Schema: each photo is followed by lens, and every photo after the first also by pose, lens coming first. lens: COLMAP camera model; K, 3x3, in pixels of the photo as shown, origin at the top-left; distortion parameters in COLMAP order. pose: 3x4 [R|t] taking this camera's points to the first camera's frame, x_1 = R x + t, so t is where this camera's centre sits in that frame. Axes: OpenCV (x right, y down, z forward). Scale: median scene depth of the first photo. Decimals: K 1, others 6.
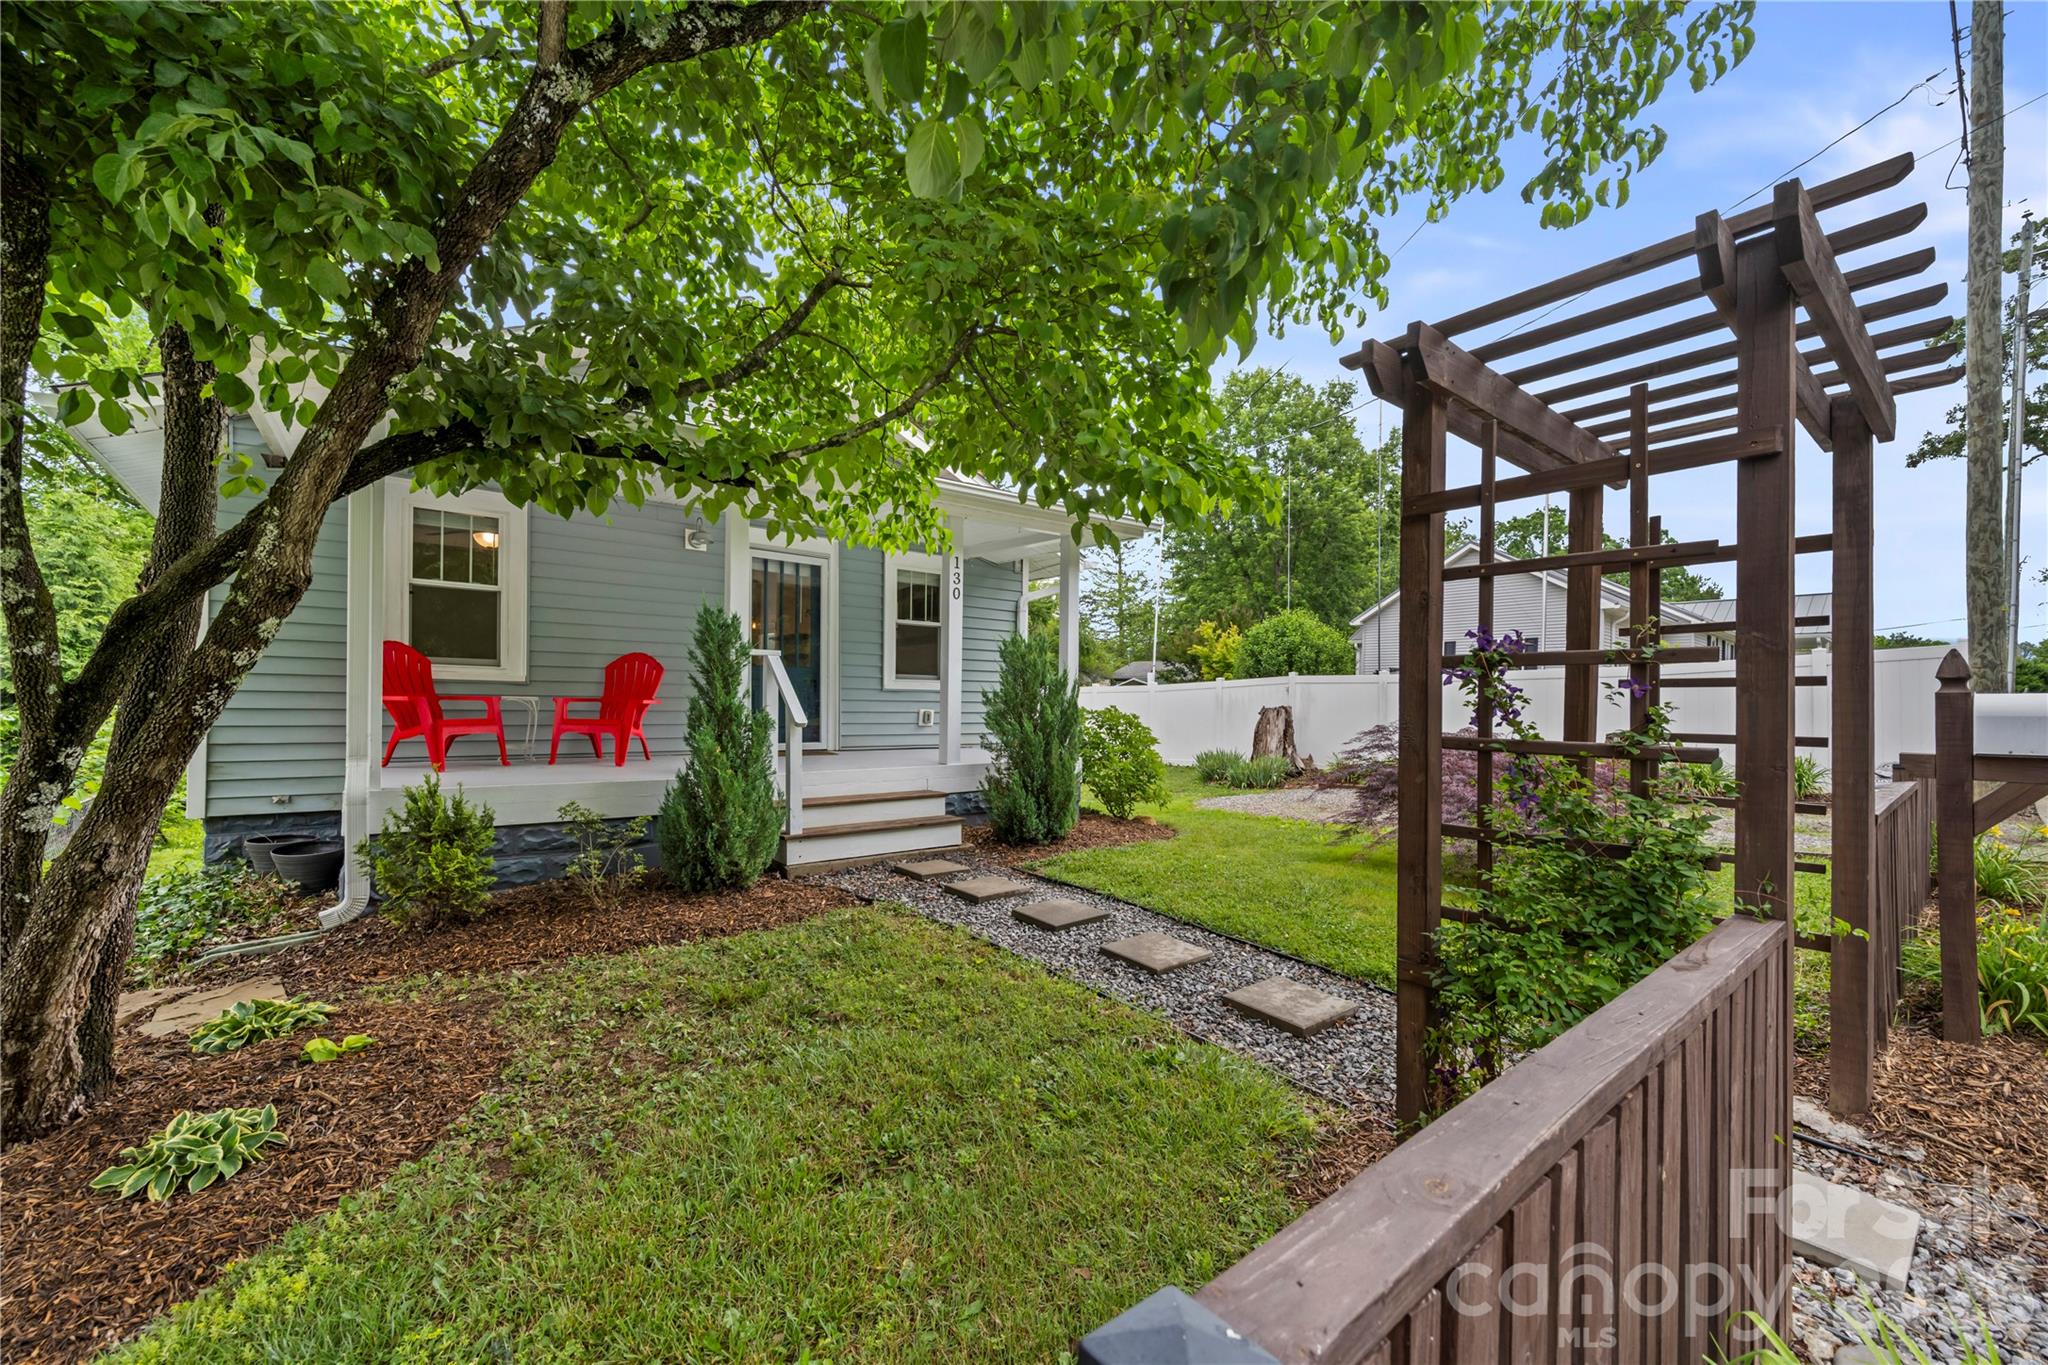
lens RADIAL K [[814.9, 0, 1017.2], [0, 814.9, 693.7], [0, 0, 1]] dist [-0.002566, -0.000084]
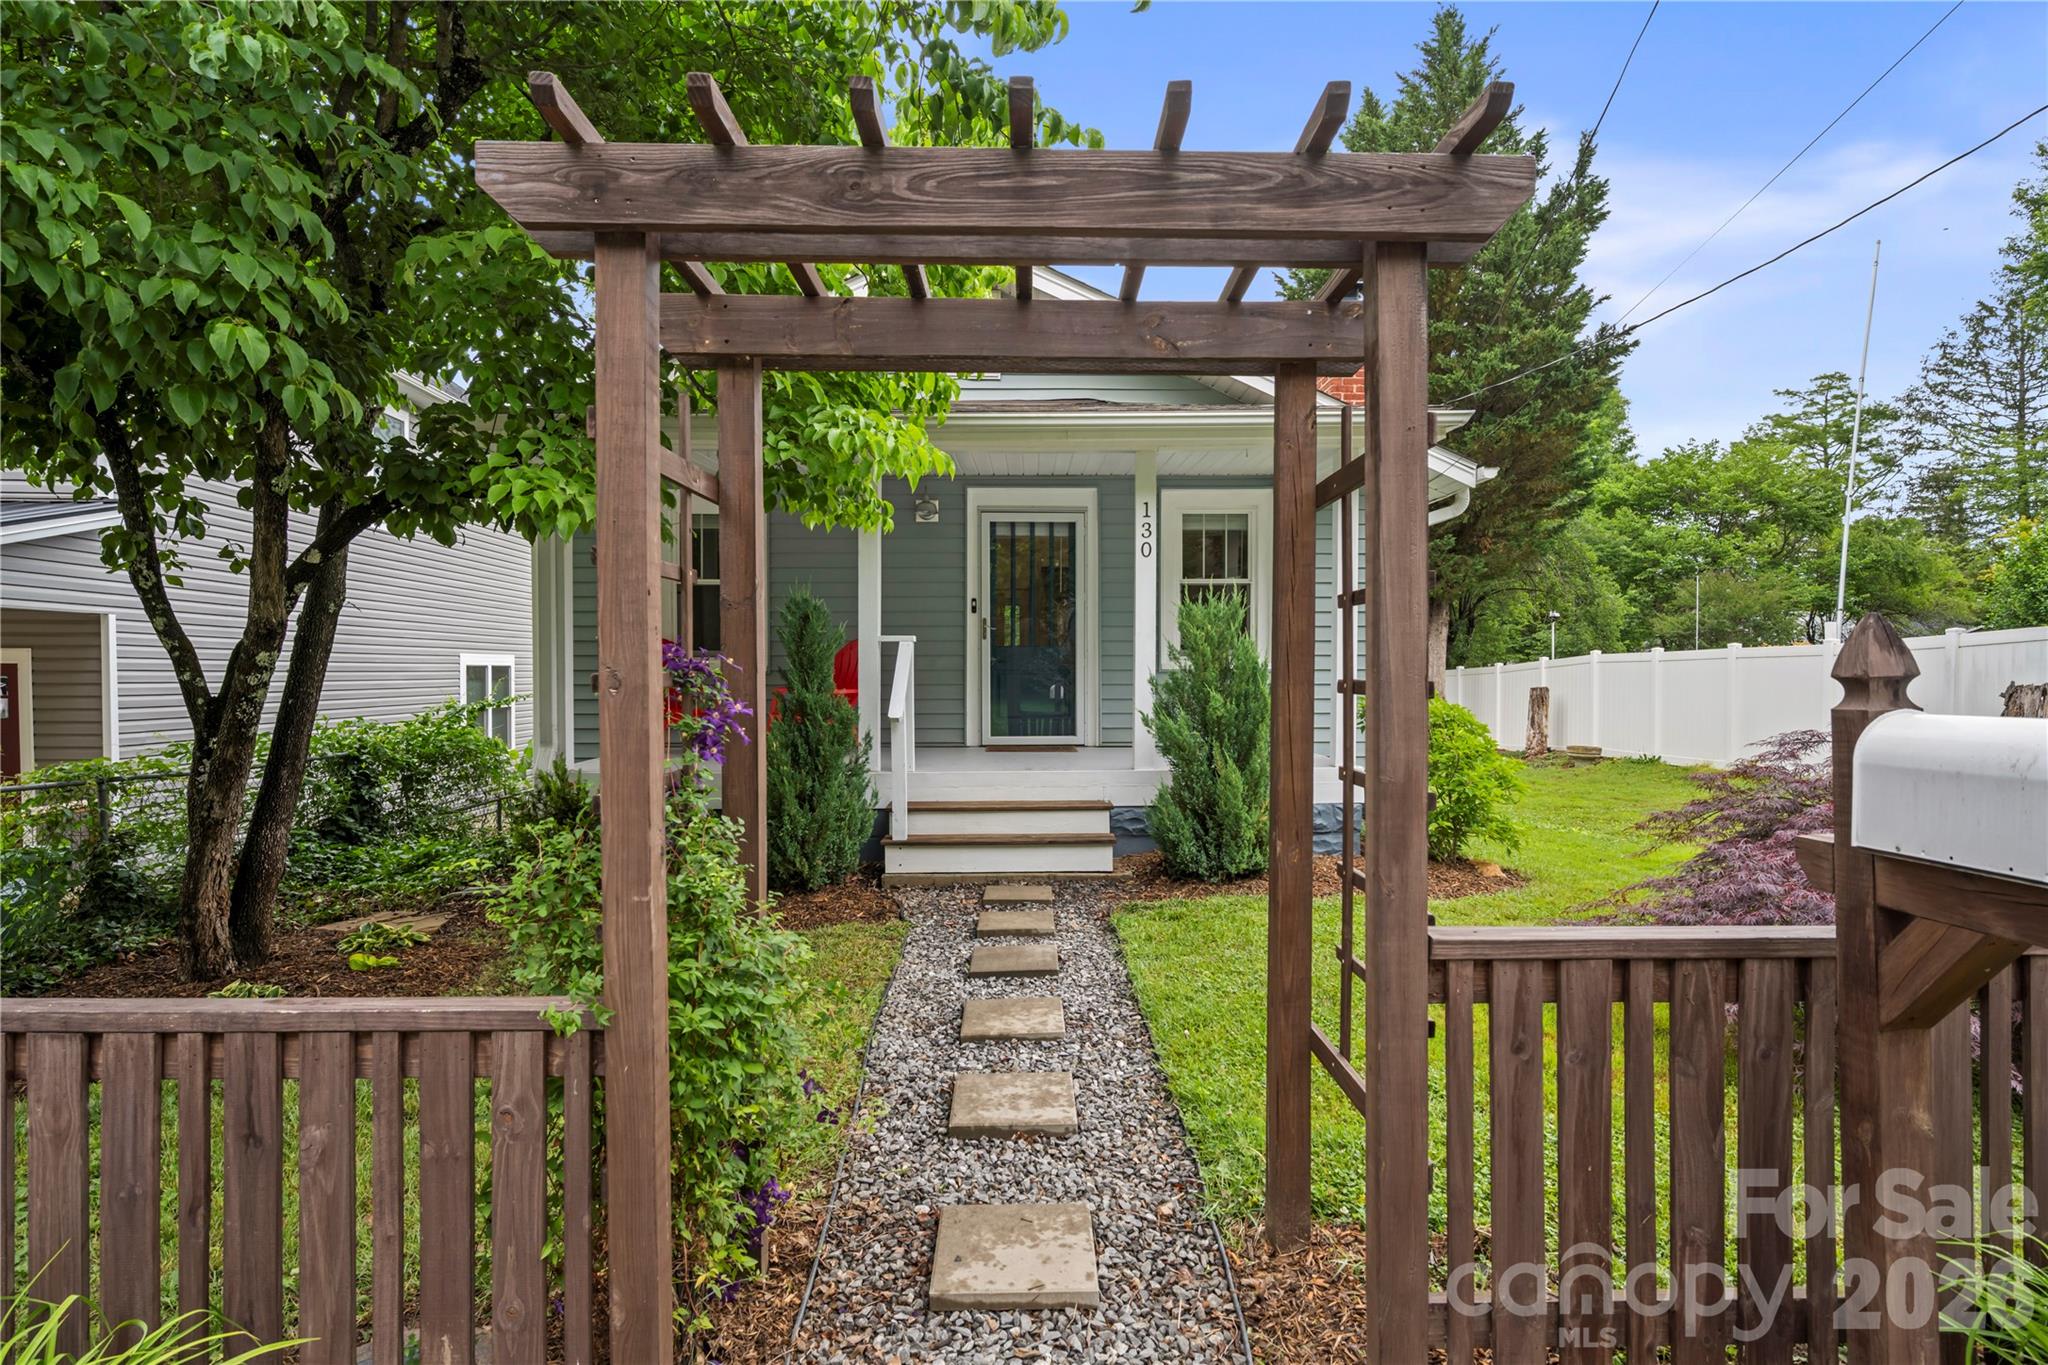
lens RADIAL K [[1115.9, 0, 1041.4], [0, 1115.9, 685.0], [0, 0, 1]] dist [-0.000761, -0.000380]
pose [[0.790909, -0.004572, -0.611916, 0.603781], [0.019149, 0.999667, 0.017281, -0.017948], [0.611634, -0.025385, 0.790734, 0.117550]]
